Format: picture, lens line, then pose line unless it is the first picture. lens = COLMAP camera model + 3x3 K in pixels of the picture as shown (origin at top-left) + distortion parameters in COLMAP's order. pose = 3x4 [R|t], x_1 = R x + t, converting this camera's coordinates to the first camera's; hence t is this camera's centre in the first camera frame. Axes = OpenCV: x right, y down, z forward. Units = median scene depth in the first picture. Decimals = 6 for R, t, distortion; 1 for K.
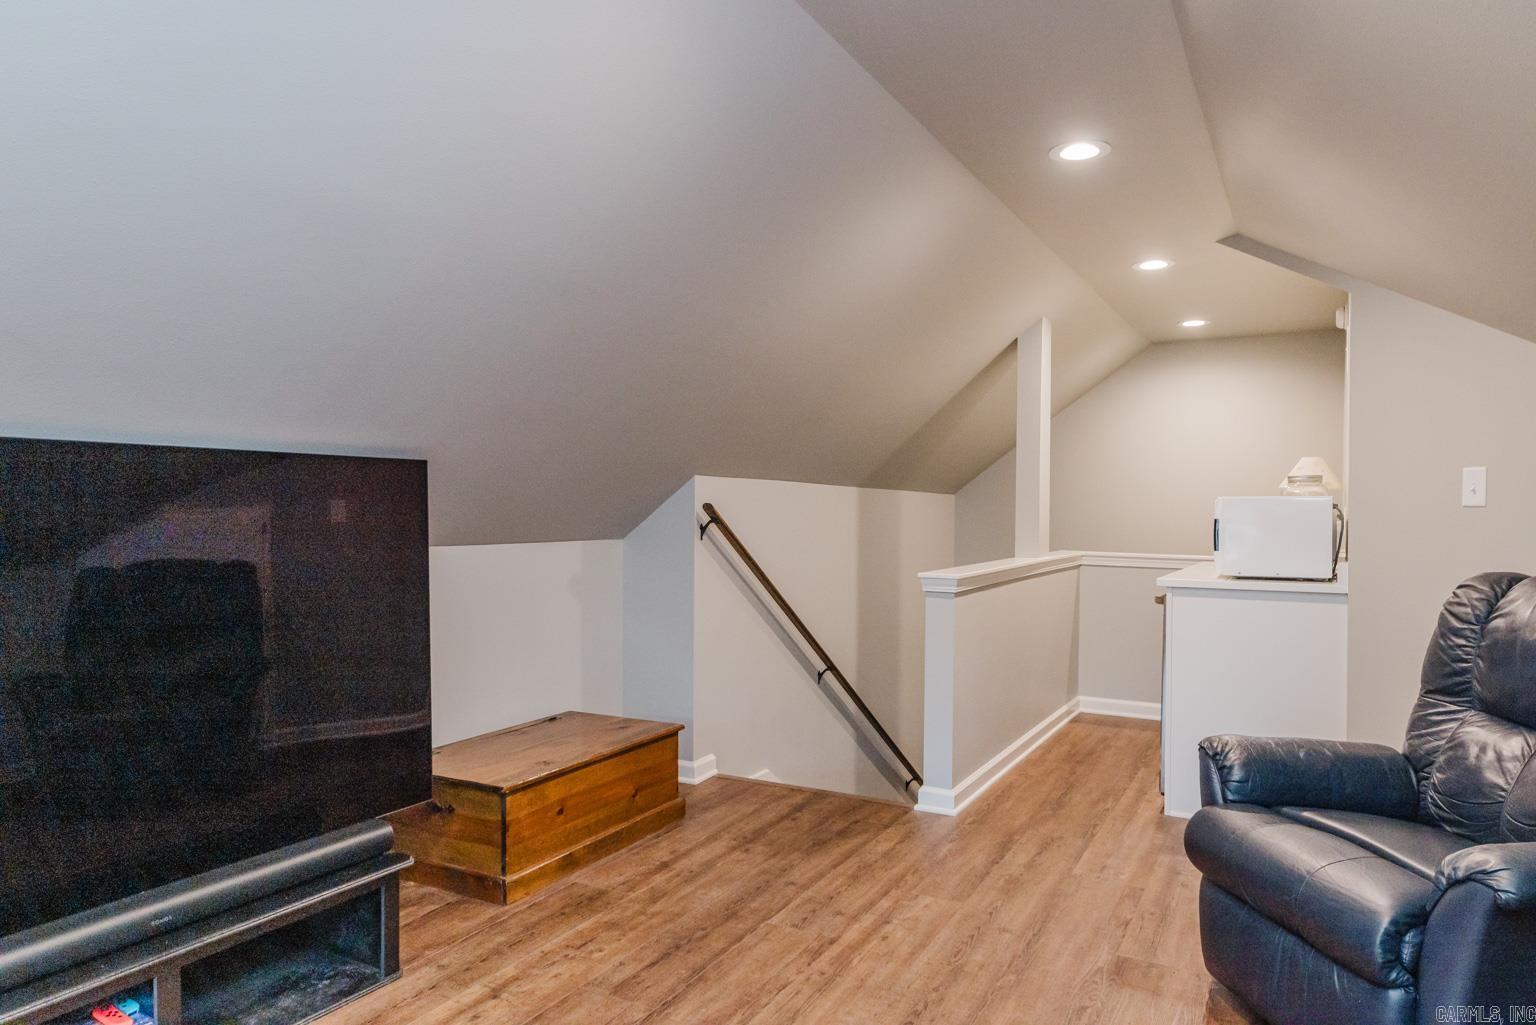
lens RADIAL K [[991.2, 0, 766.2], [0, 991.2, 516.0], [0, 0, 1]] dist [0.011878, -0.001232]
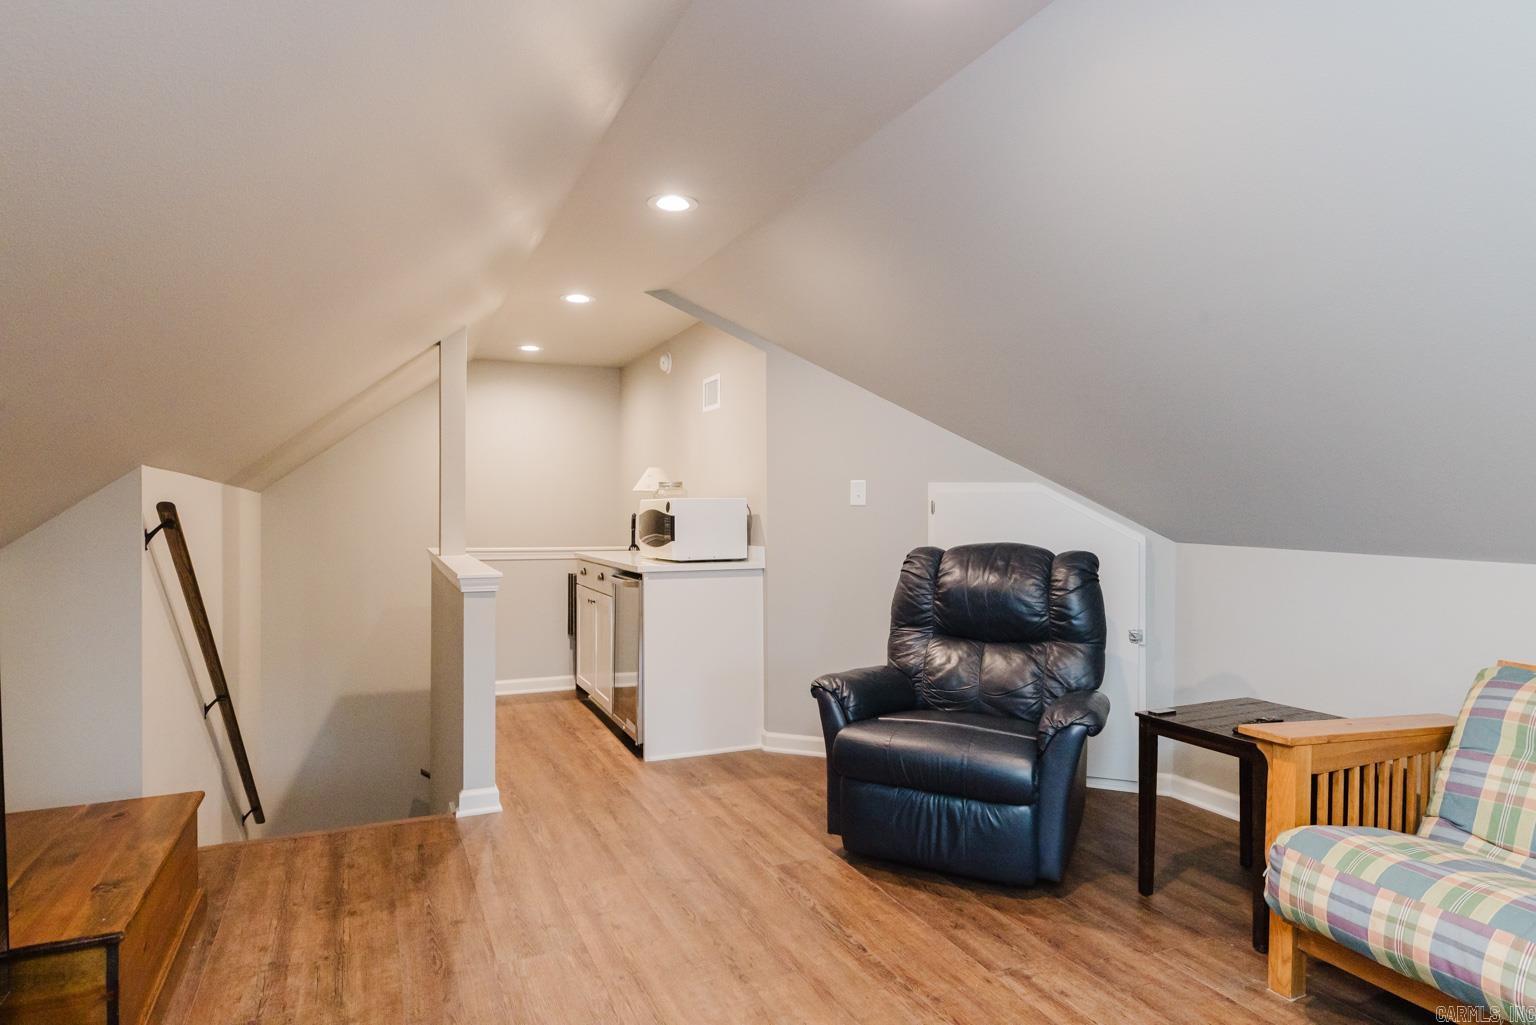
lens RADIAL K [[899.9, 0, 770.2], [0, 899.9, 509.9], [0, 0, 1]] dist [0.001339, -0.001982]
pose [[0.586834, -0.005146, 0.809691, -0.429123], [0.008208, 0.999966, 0.000406, -0.004612], [-0.809666, 0.006408, 0.586856, 0.257301]]
